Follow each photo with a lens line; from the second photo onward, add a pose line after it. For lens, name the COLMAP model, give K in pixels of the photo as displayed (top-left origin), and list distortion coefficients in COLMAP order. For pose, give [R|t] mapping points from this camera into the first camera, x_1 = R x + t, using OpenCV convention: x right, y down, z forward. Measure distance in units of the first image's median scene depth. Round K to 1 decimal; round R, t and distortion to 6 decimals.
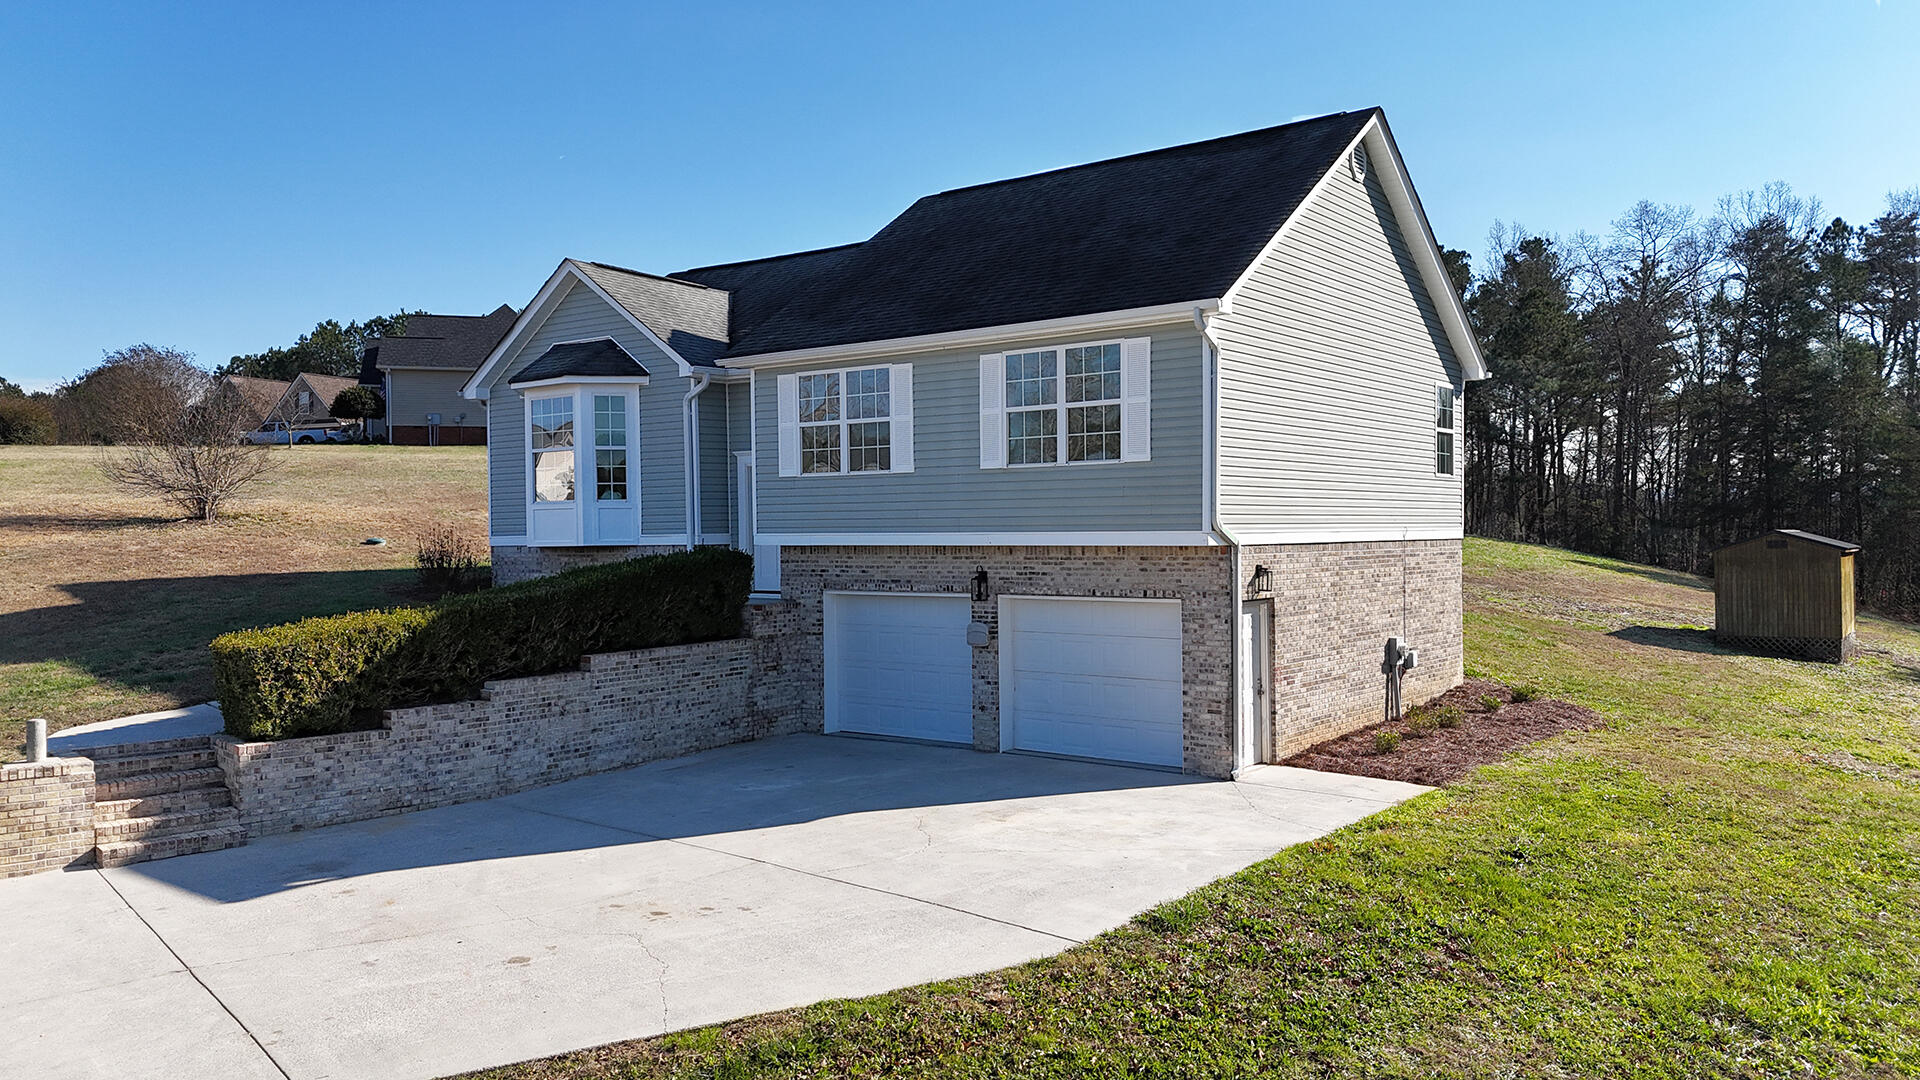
lens RADIAL K [[1406.1, 0, 951.0], [0, 1406.1, 536.5], [0, 0, 1]] dist [0.069134, -0.058625]
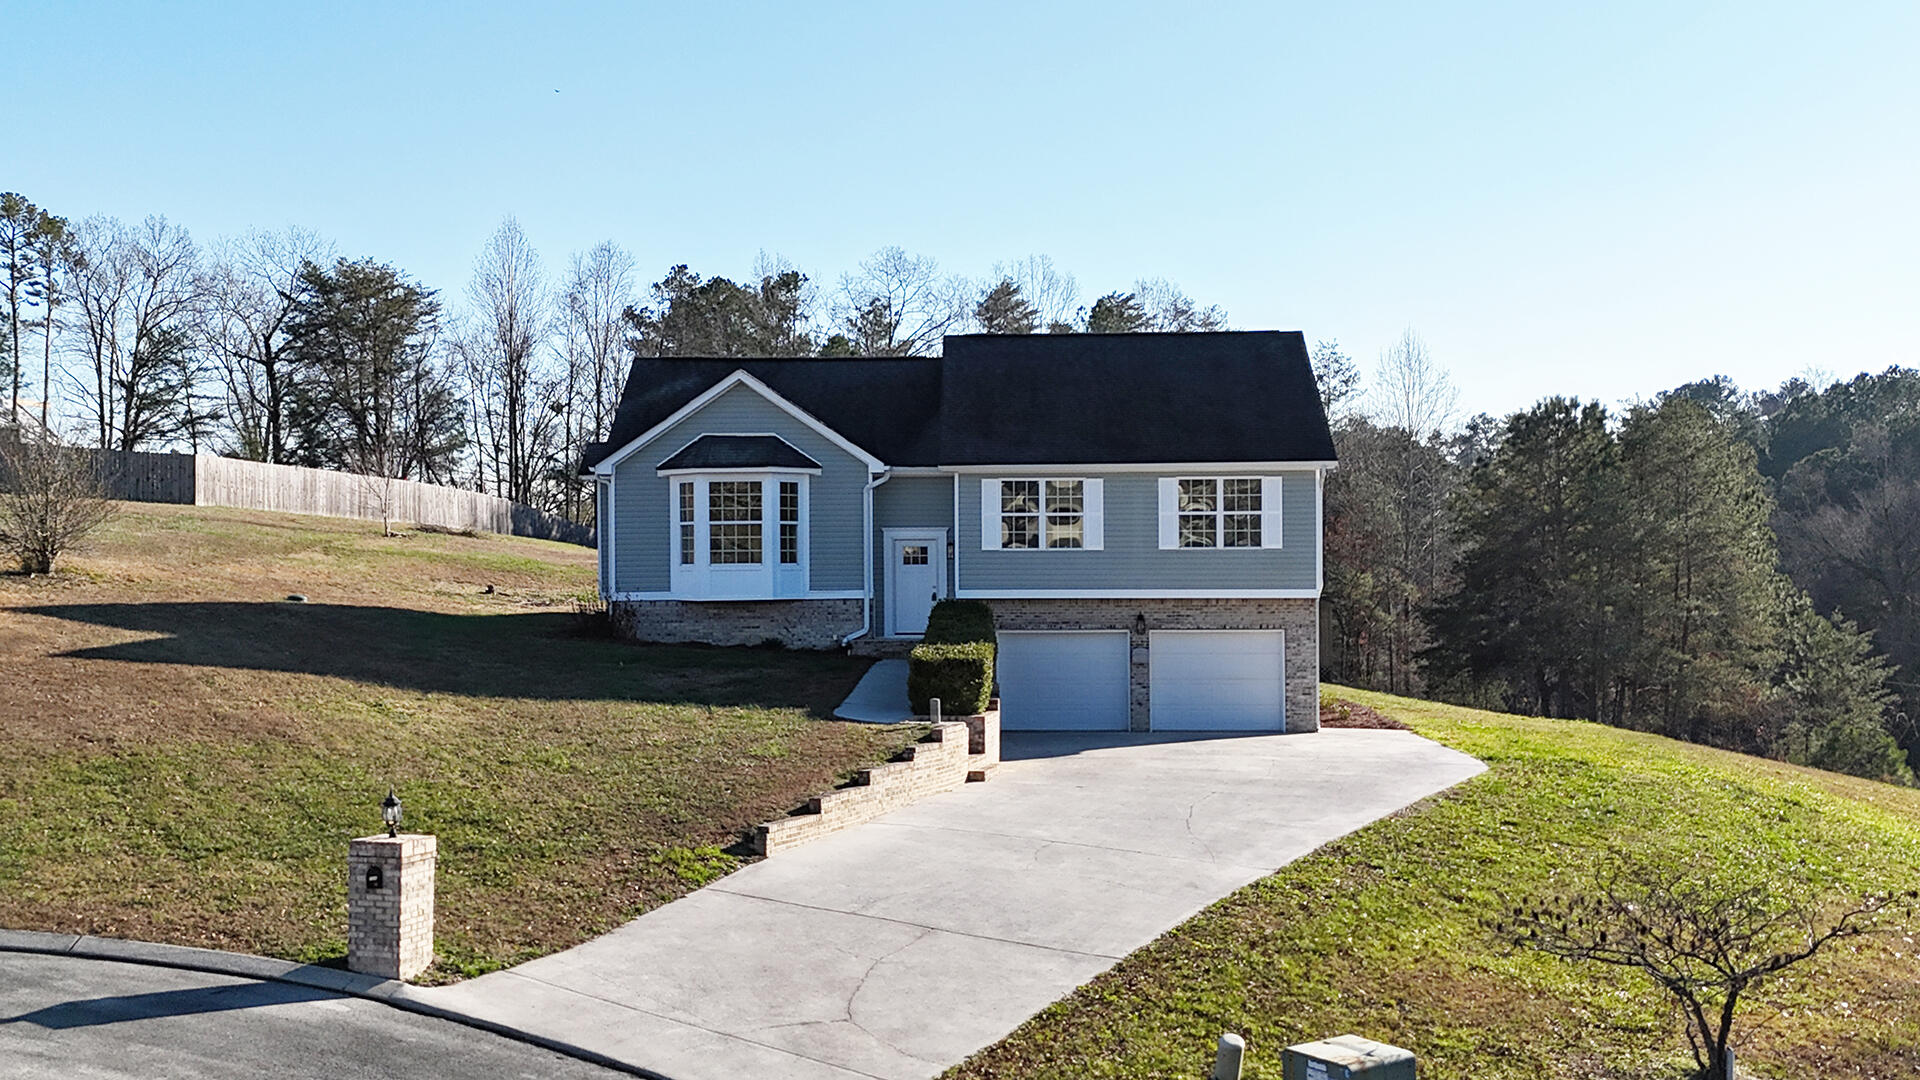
lens RADIAL K [[1406.1, 0, 953.1], [0, 1406.1, 521.4], [0, 0, 1]] dist [0.069134, -0.058625]
pose [[0.810646, 0.038510, 0.584268, -1.100706], [-0.001140, 0.997937, -0.064194, 0.022687], [-0.585535, 0.051372, 0.809018, -0.147722]]
